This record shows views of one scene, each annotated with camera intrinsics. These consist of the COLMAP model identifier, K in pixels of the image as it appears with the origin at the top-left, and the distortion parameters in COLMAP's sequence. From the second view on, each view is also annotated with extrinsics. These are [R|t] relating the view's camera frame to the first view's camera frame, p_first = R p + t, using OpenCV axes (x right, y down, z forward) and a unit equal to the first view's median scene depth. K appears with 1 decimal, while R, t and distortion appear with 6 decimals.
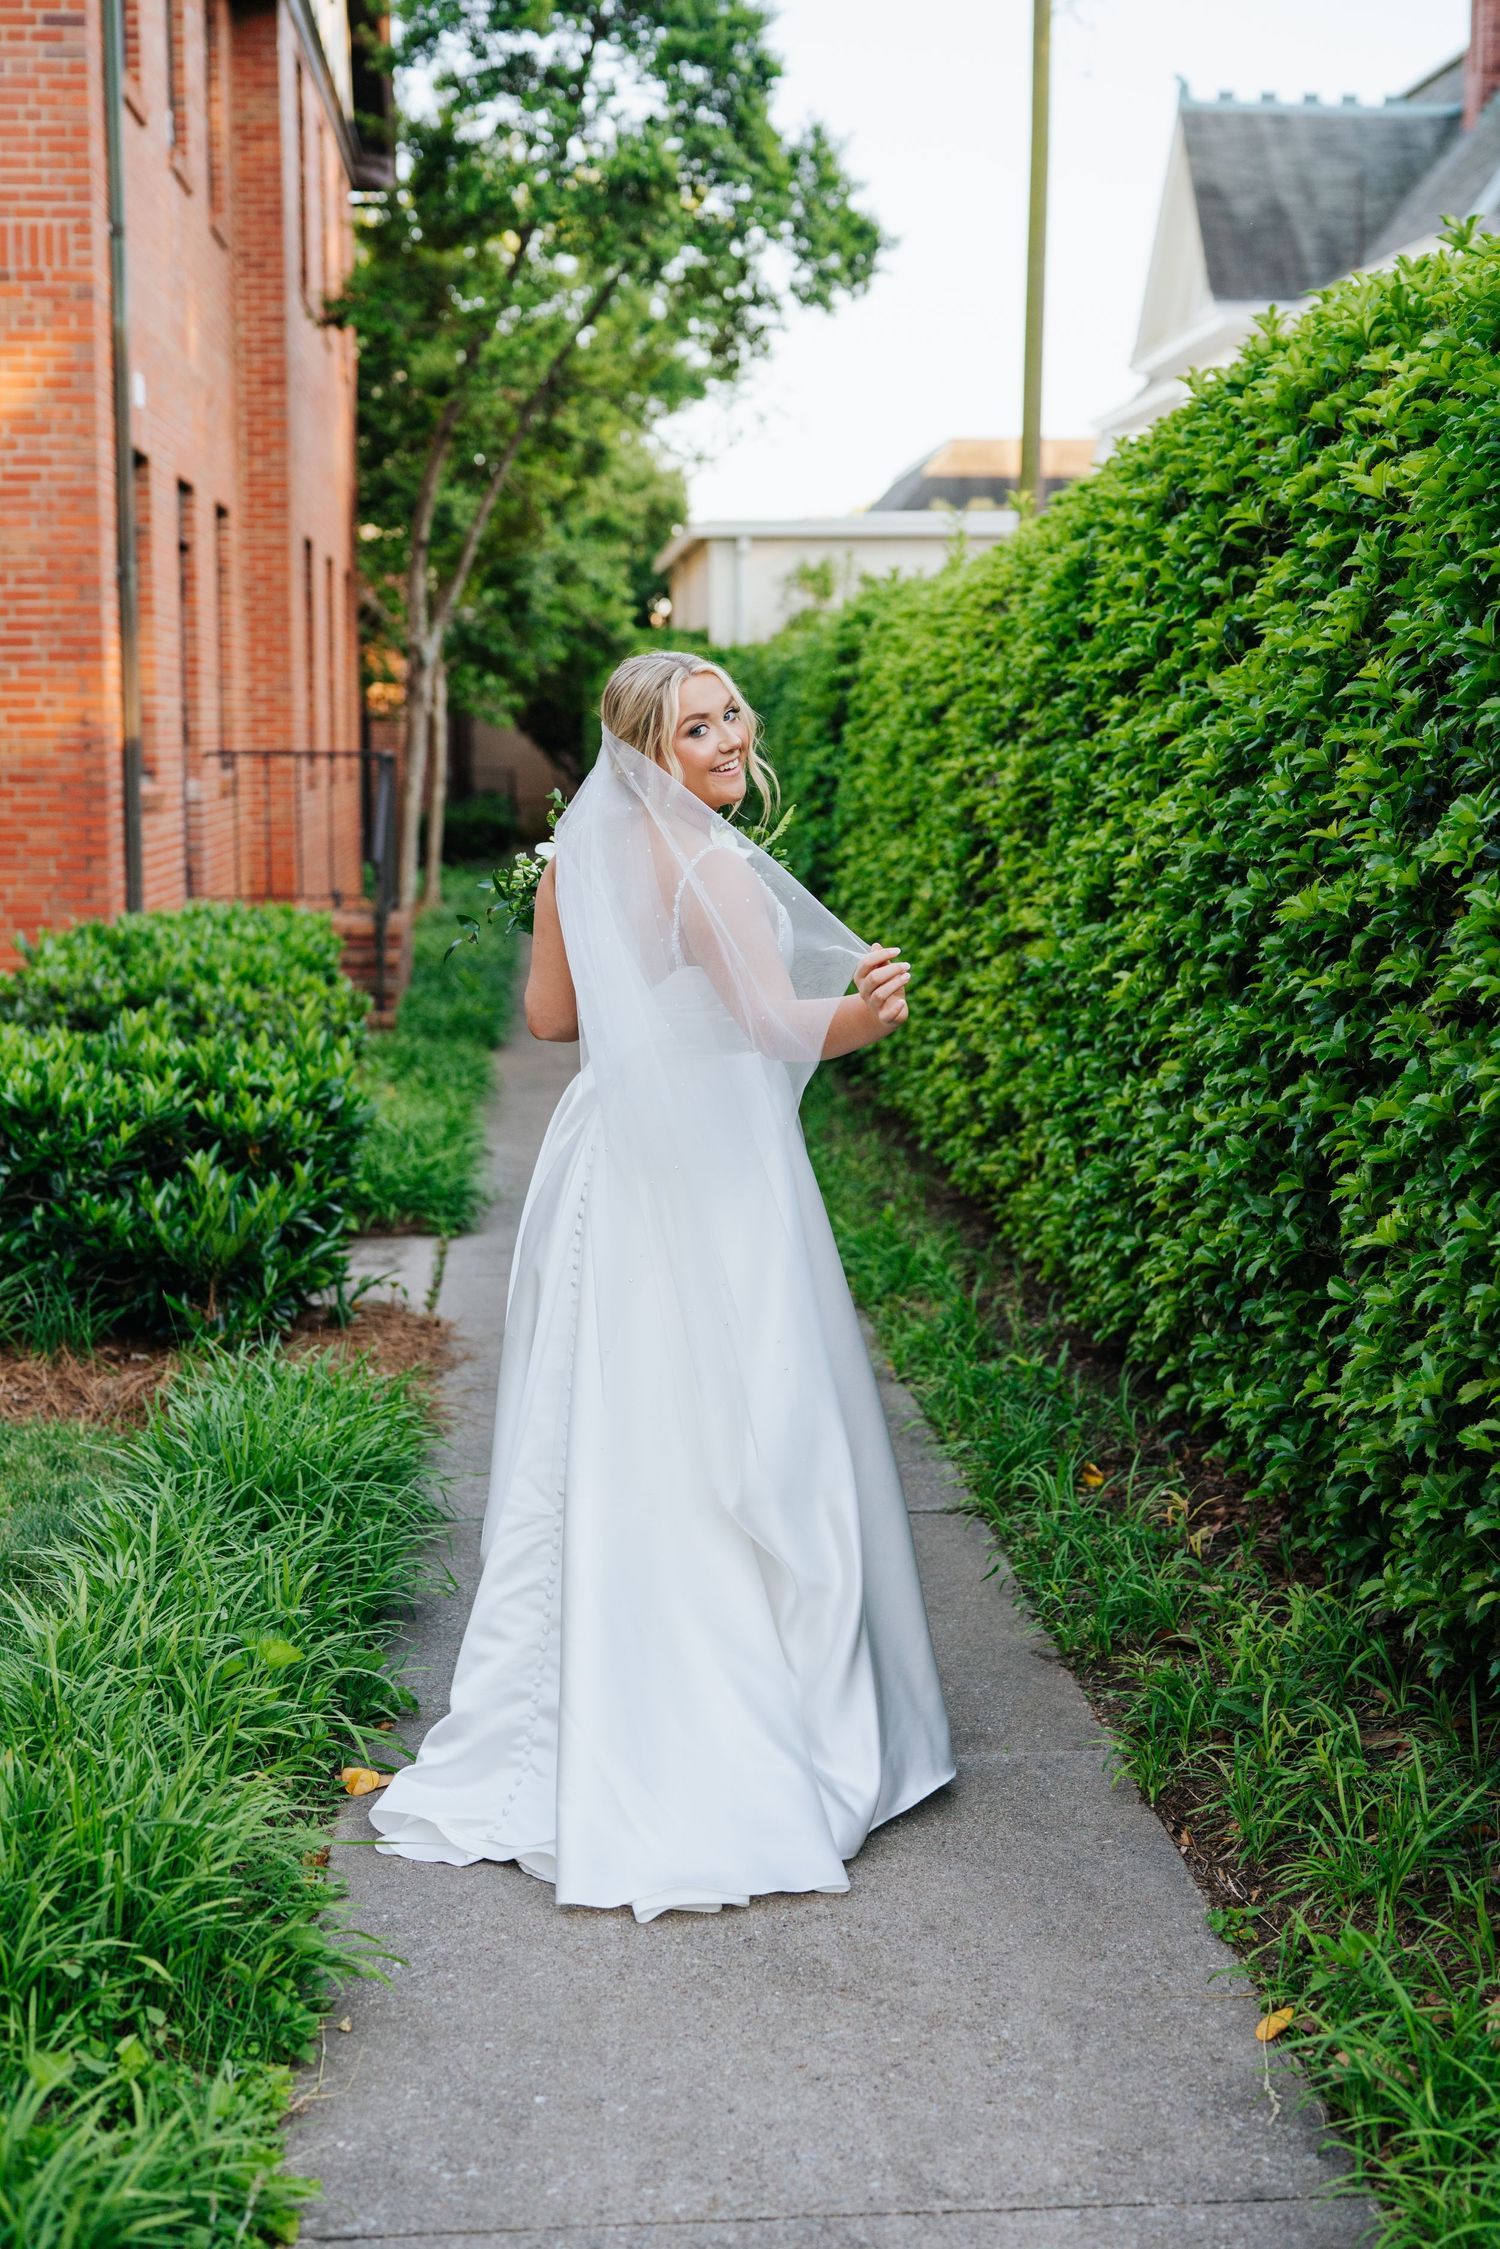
lens RADIAL K [[3239.9, 0, 750.0], [0, 3239.9, 1124.5], [0, 0, 1]] dist [-0.122733, 0.592620]
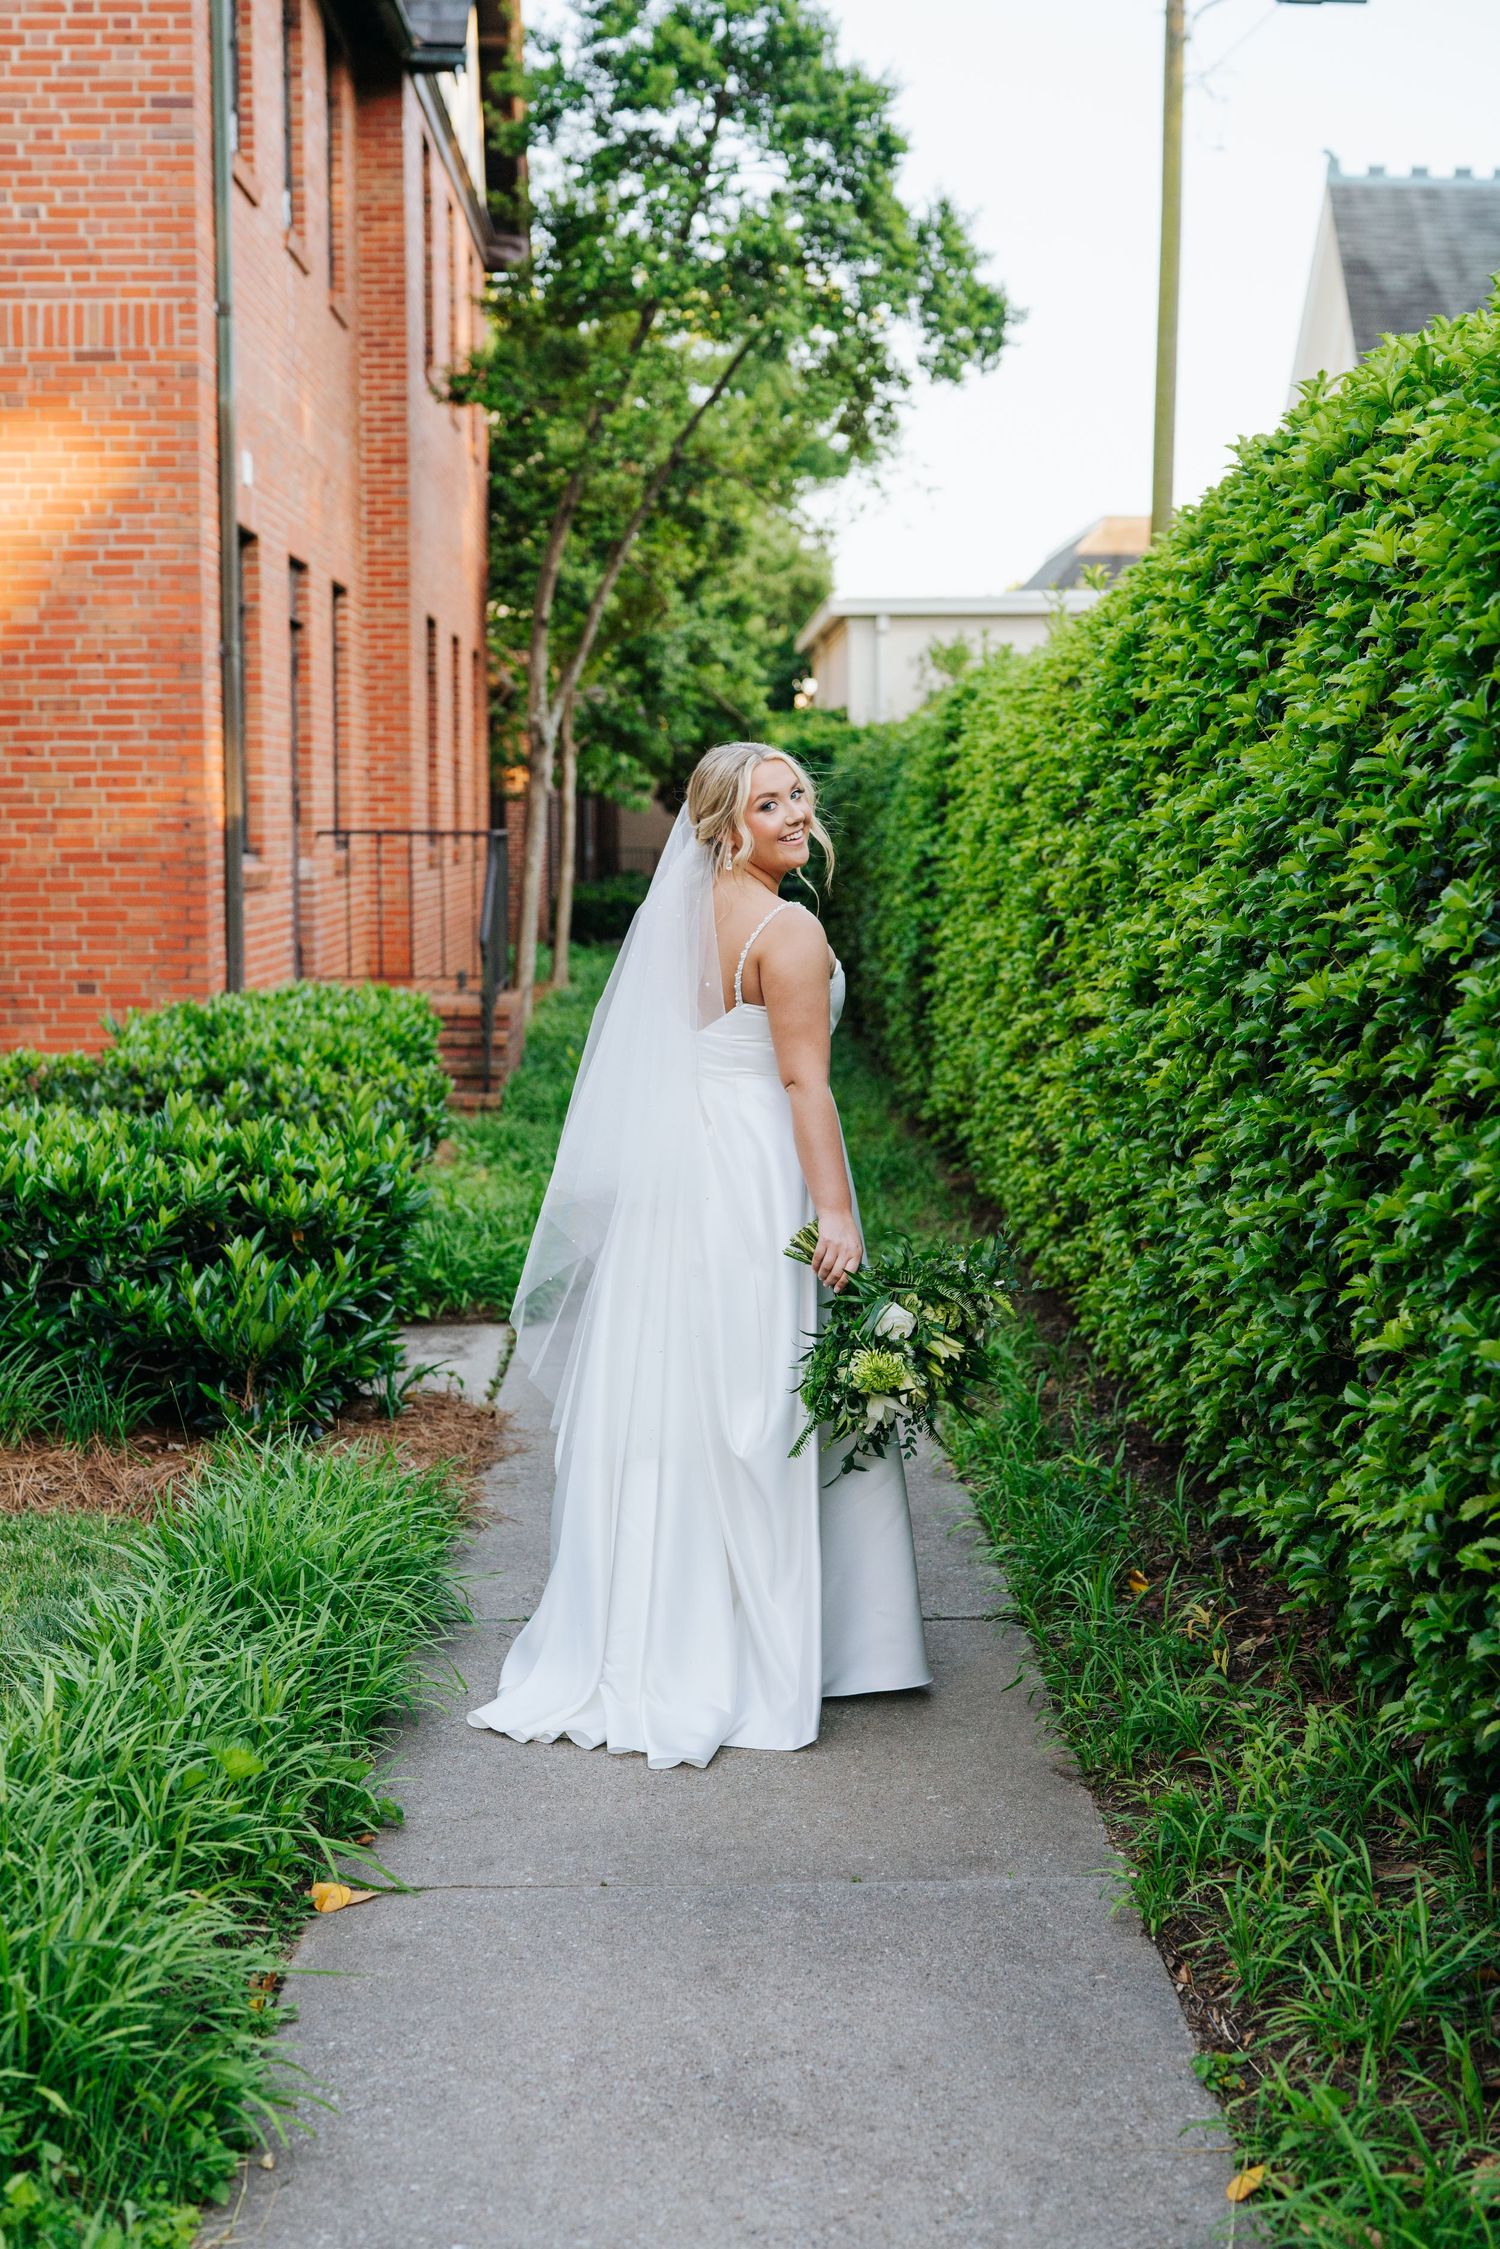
lens RADIAL K [[3233.6, 0, 800.7], [0, 3233.6, 1114.1], [0, 0, 1]] dist [-0.093625, 0.383628]
pose [[0.998775, 0.005328, -0.049194, 0.050692], [-0.006682, 0.999602, -0.027395, -0.003571], [0.049028, 0.027690, 0.998413, 0.032185]]
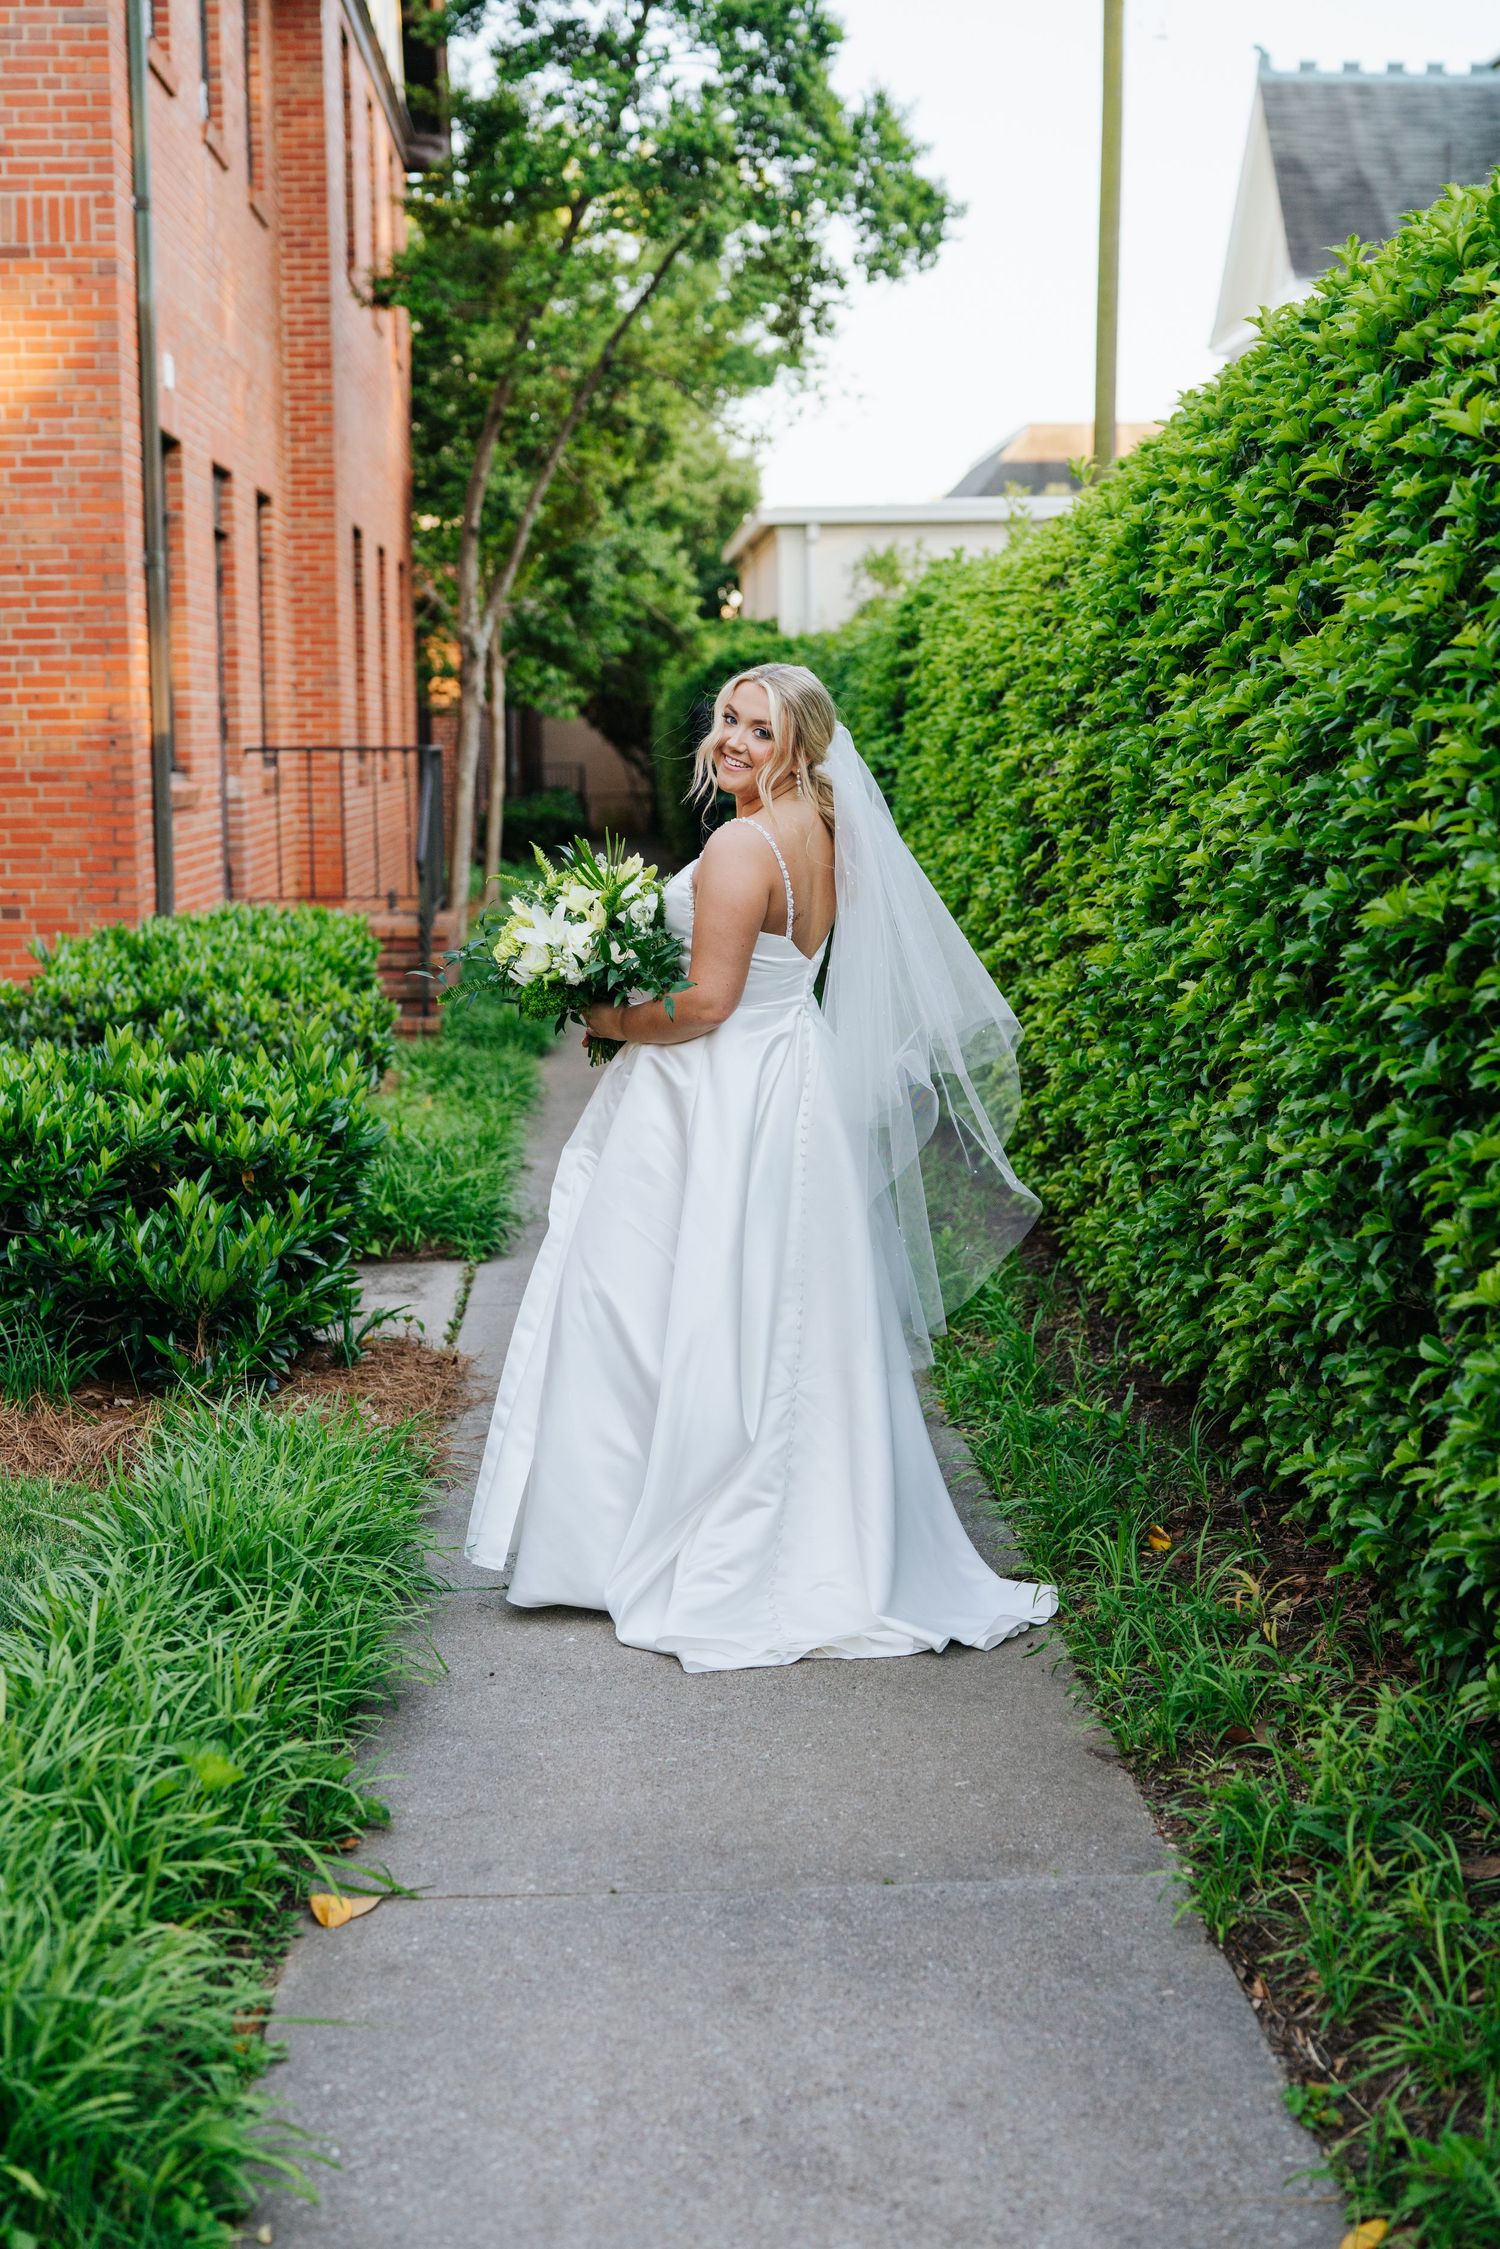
lens RADIAL K [[3156.1, 0, 763.8], [0, 3156.1, 1106.8], [0, 0, 1]] dist [-0.111089, 0.463773]
pose [[0.999599, -0.004844, -0.027890, 0.020174], [0.004810, 0.999988, -0.001264, -0.011040], [0.027895, 0.001129, 0.999610, 0.115365]]
